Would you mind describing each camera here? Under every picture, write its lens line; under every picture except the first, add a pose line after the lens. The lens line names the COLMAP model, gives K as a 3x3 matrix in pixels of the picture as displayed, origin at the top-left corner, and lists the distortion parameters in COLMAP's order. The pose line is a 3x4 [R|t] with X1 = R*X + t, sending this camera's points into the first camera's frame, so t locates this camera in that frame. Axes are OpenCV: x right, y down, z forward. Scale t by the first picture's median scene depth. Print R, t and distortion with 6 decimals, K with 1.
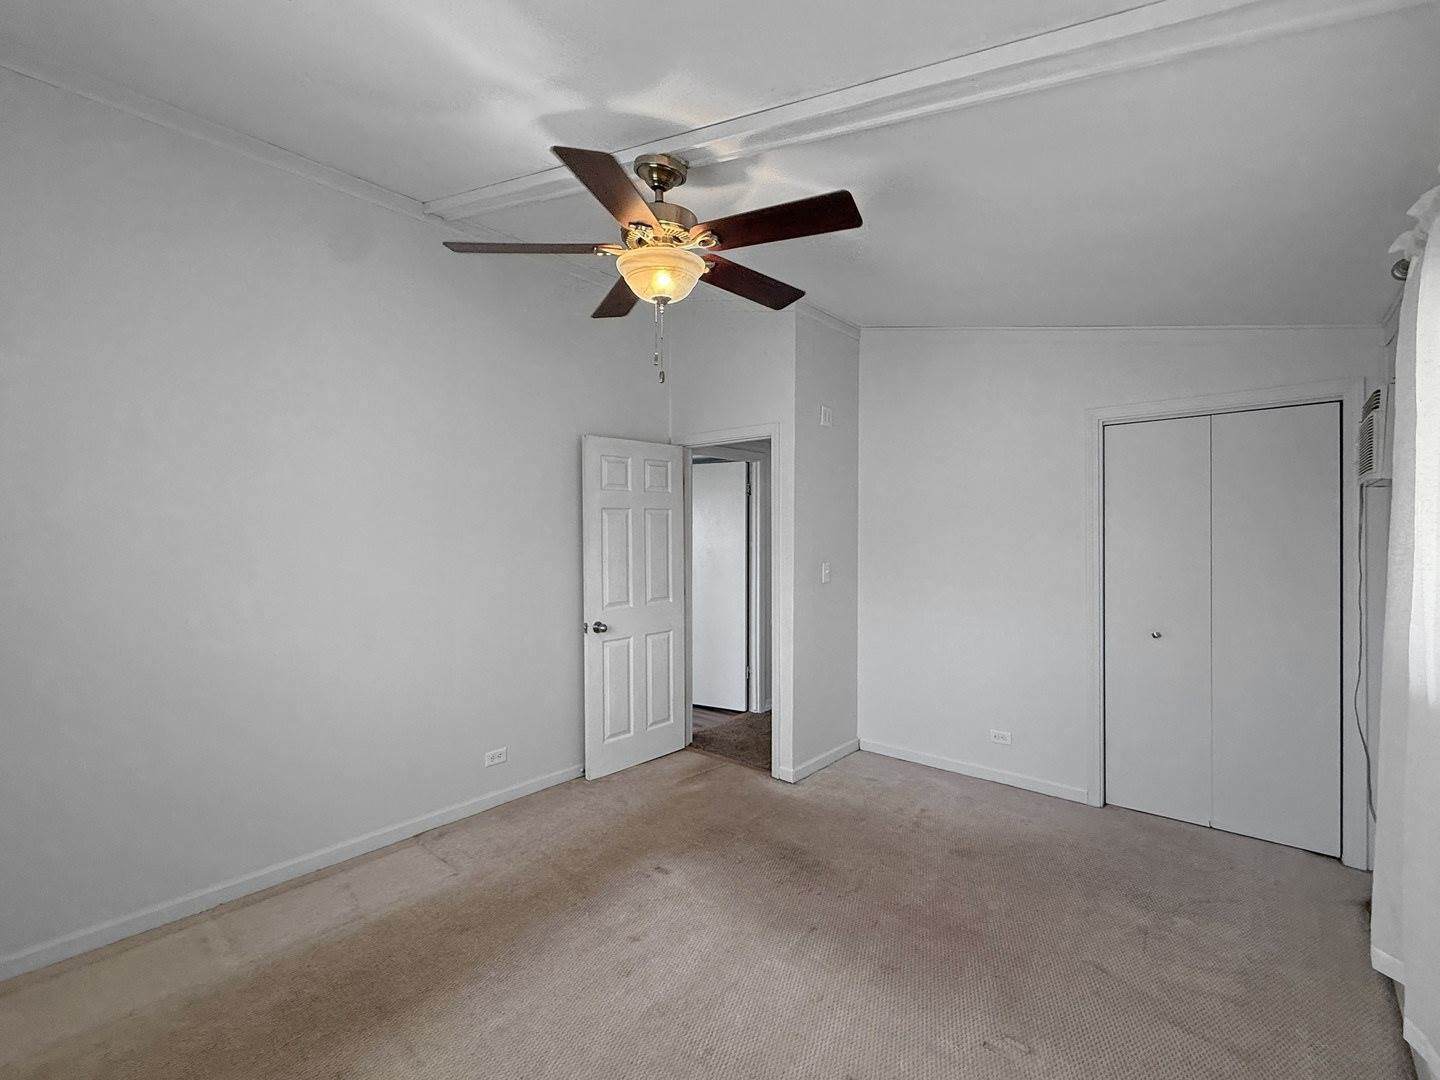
lens RADIAL K [[638.8, 0, 720.0], [0, 638.8, 540.0], [0, 0, 1]] dist [-0.000605, -0.000200]
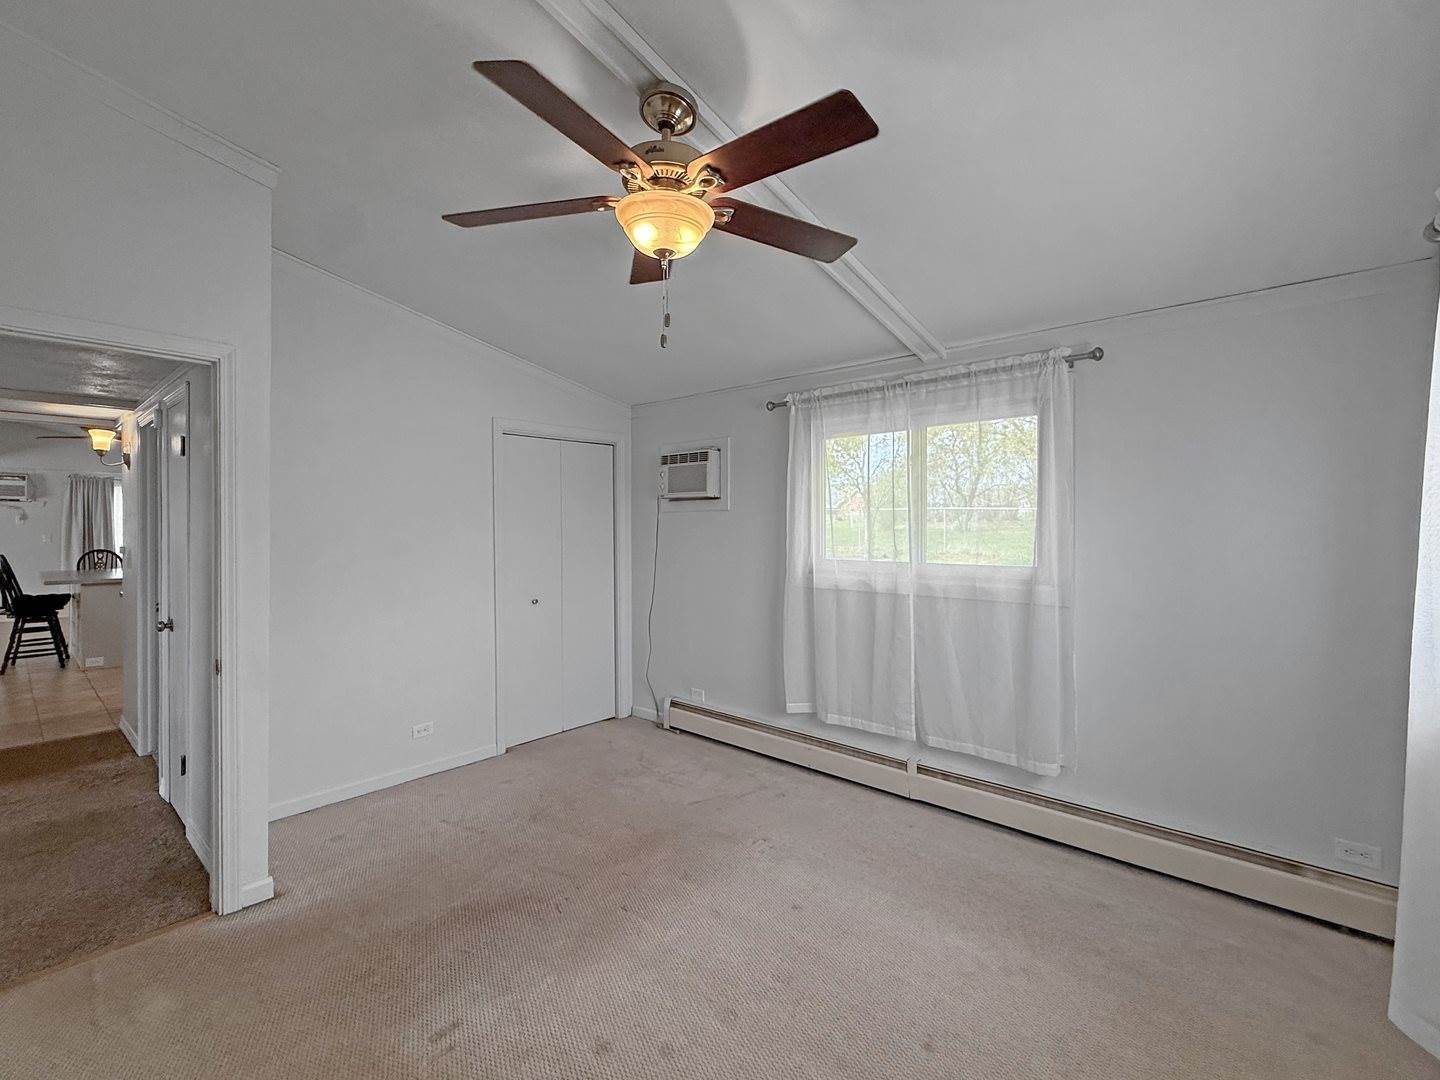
lens RADIAL K [[661.9, 0, 720.0], [0, 661.9, 540.0], [0, 0, 1]] dist [-0.000260, -0.000049]
pose [[0.002114, -0.018297, 0.999830, -0.664608], [0.014814, 0.999723, 0.018263, 0.003841], [-0.999888, 0.014773, 0.002384, 0.618499]]
